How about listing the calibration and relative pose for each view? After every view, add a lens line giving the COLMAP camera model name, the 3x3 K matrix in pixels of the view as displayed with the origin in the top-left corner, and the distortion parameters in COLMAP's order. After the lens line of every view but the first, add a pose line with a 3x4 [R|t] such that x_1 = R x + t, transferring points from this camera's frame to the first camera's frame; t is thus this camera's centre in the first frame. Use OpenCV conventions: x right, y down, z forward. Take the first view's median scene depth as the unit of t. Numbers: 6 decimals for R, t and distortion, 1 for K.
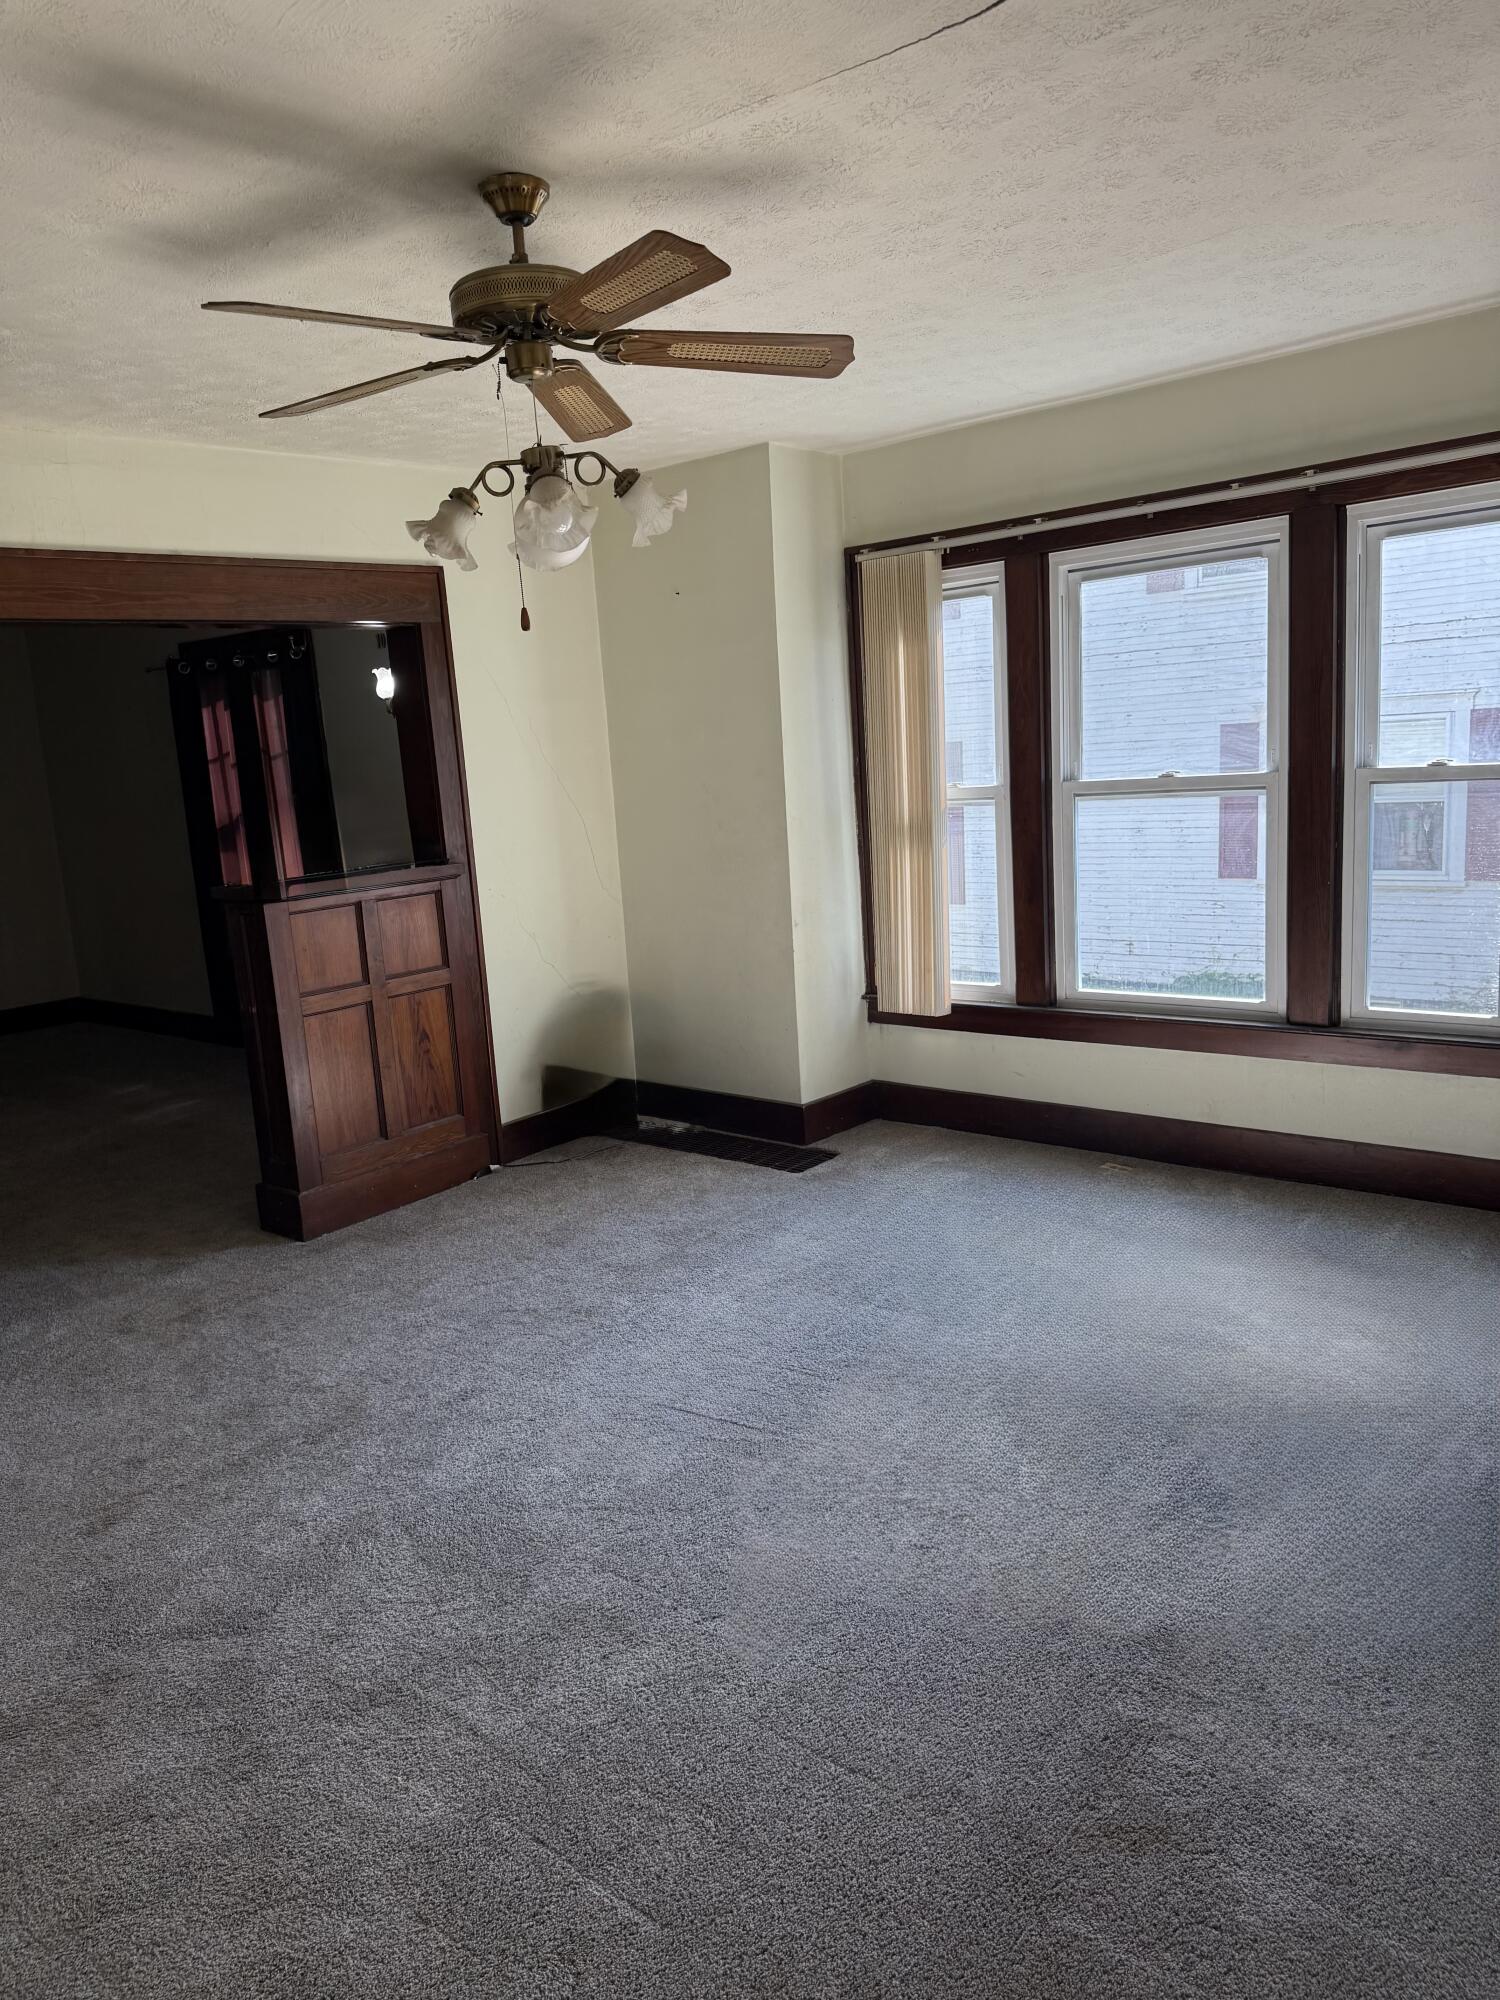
lens RADIAL K [[1395.8, 0, 751.1], [0, 1395.8, 1008.2], [0, 0, 1]] dist [0.152858, -0.293757]
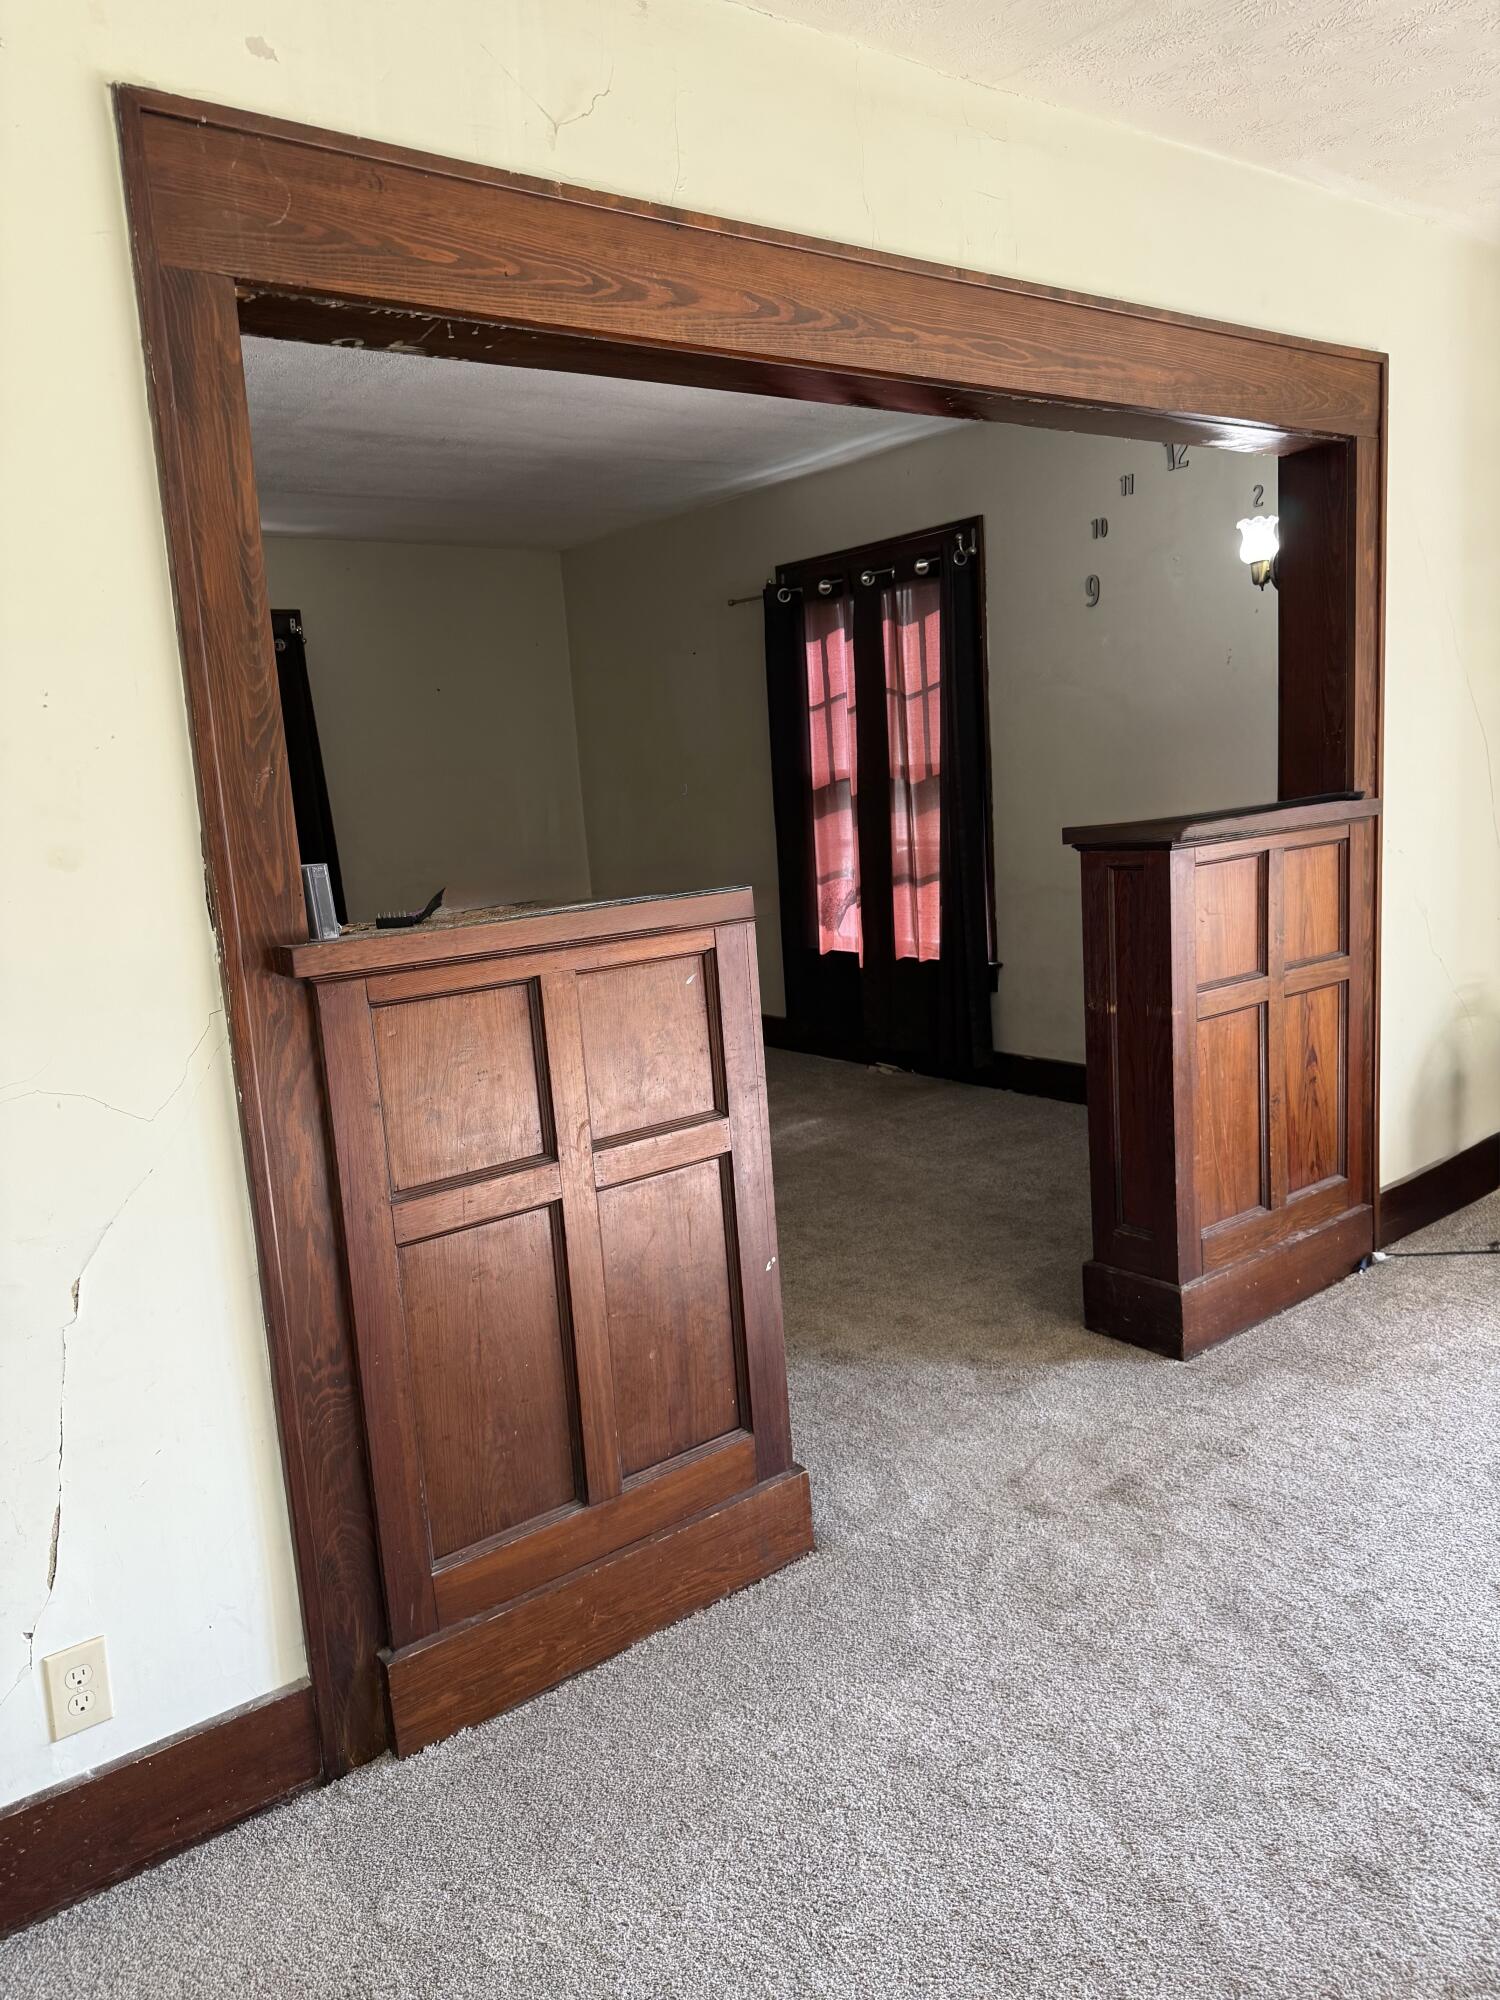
lens RADIAL K [[1395.8, 0, 751.1], [0, 1395.8, 1008.2], [0, 0, 1]] dist [0.152858, -0.293757]
pose [[0.978203, 0.031965, -0.205175, -0.364684], [-0.033709, 0.999419, -0.005009, 0.009411], [0.204896, 0.011816, 0.978712, 0.291319]]
